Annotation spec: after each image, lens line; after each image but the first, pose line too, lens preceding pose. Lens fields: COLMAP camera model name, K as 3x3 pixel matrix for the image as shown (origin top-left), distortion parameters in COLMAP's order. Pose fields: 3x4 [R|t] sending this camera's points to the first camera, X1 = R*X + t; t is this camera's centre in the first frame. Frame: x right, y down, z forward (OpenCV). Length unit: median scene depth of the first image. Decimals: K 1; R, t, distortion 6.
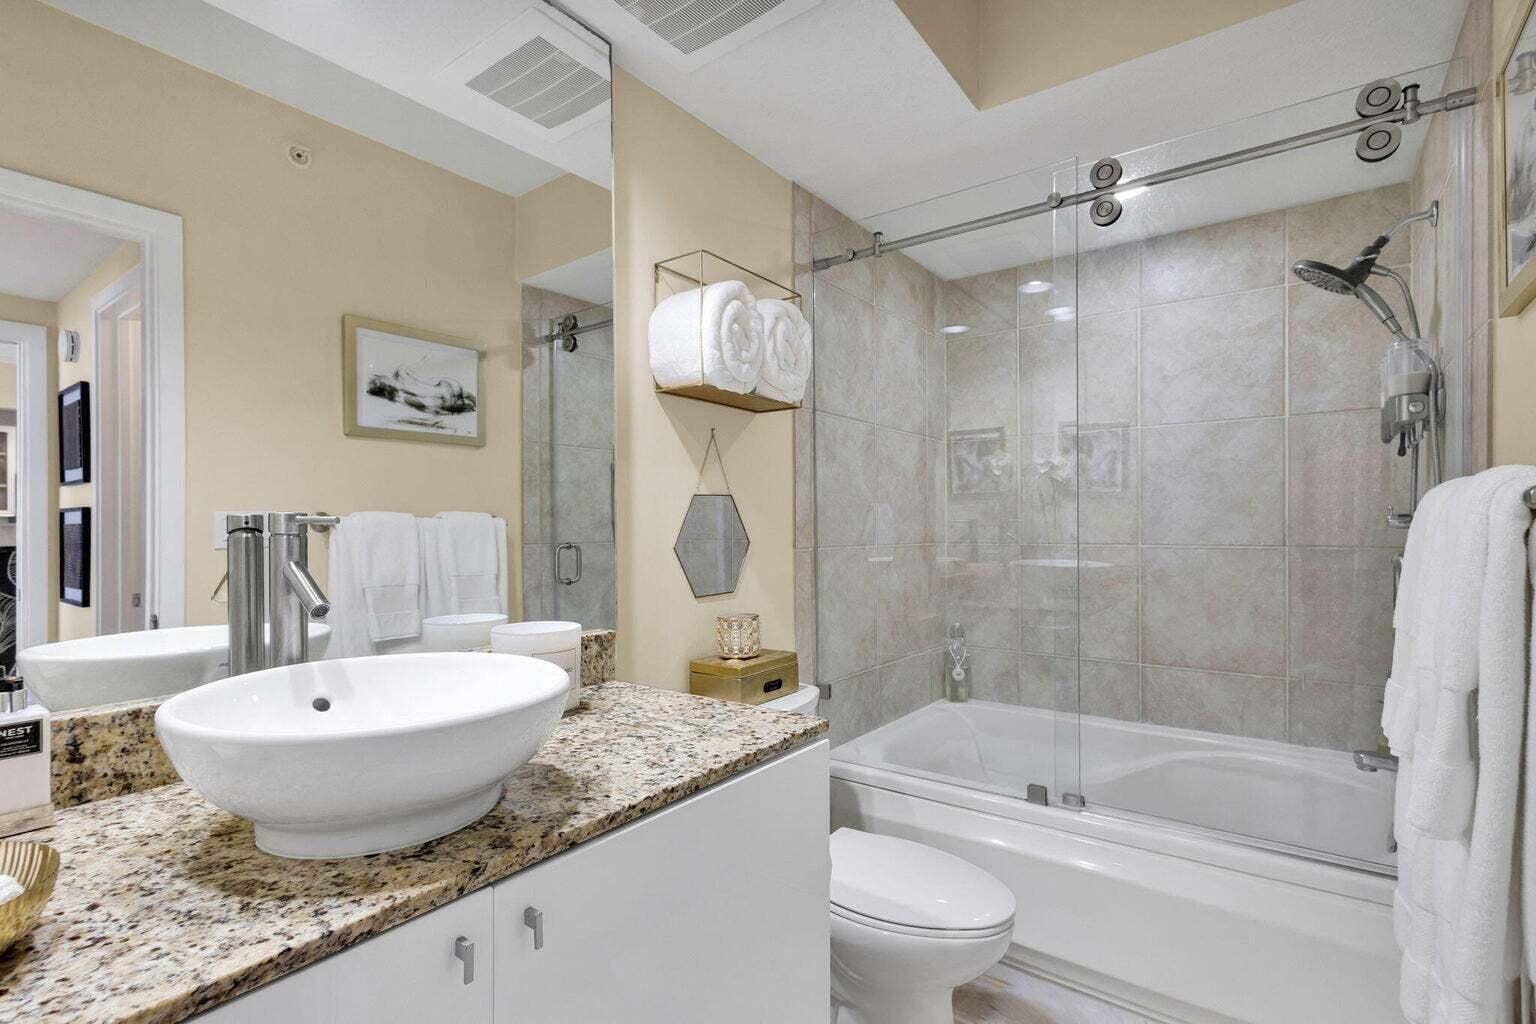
lens RADIAL K [[722.5, 0, 759.3], [0, 722.5, 520.9], [0, 0, 1]] dist [-0.003477, 0.000299]
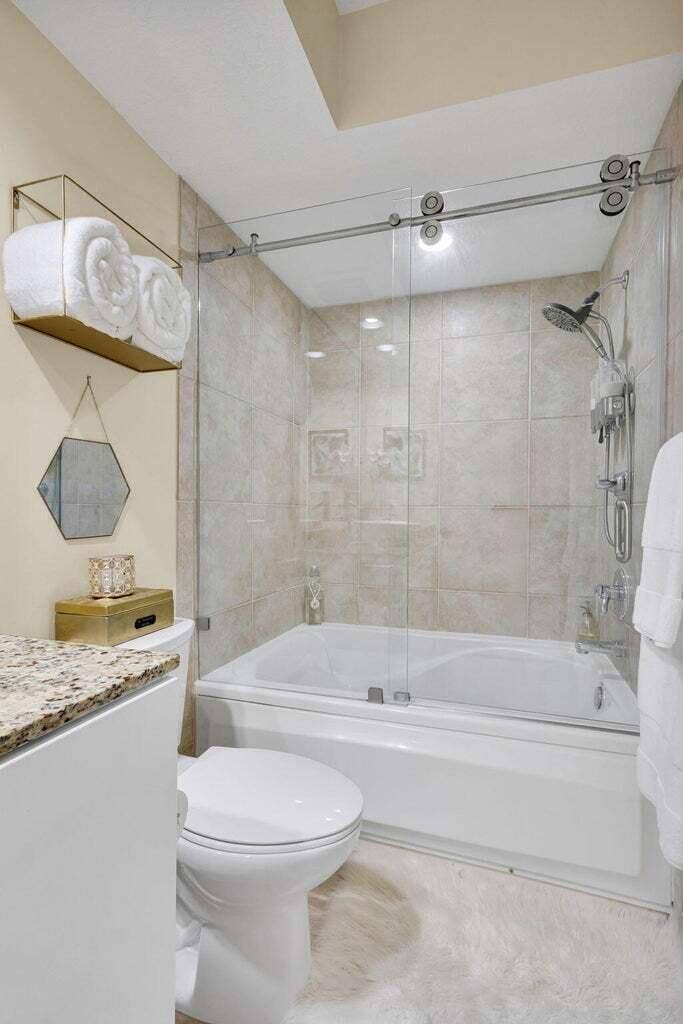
lens RADIAL K [[481.7, 0, 343.4], [0, 481.7, 510.0], [0, 0, 1]] dist [-0.003477, 0.000299]
pose [[0.946769, 0.010118, 0.321755, 0.057935], [-0.012121, 0.999918, 0.004221, 0.052777], [-0.321686, -0.007896, 0.946814, 0.218866]]
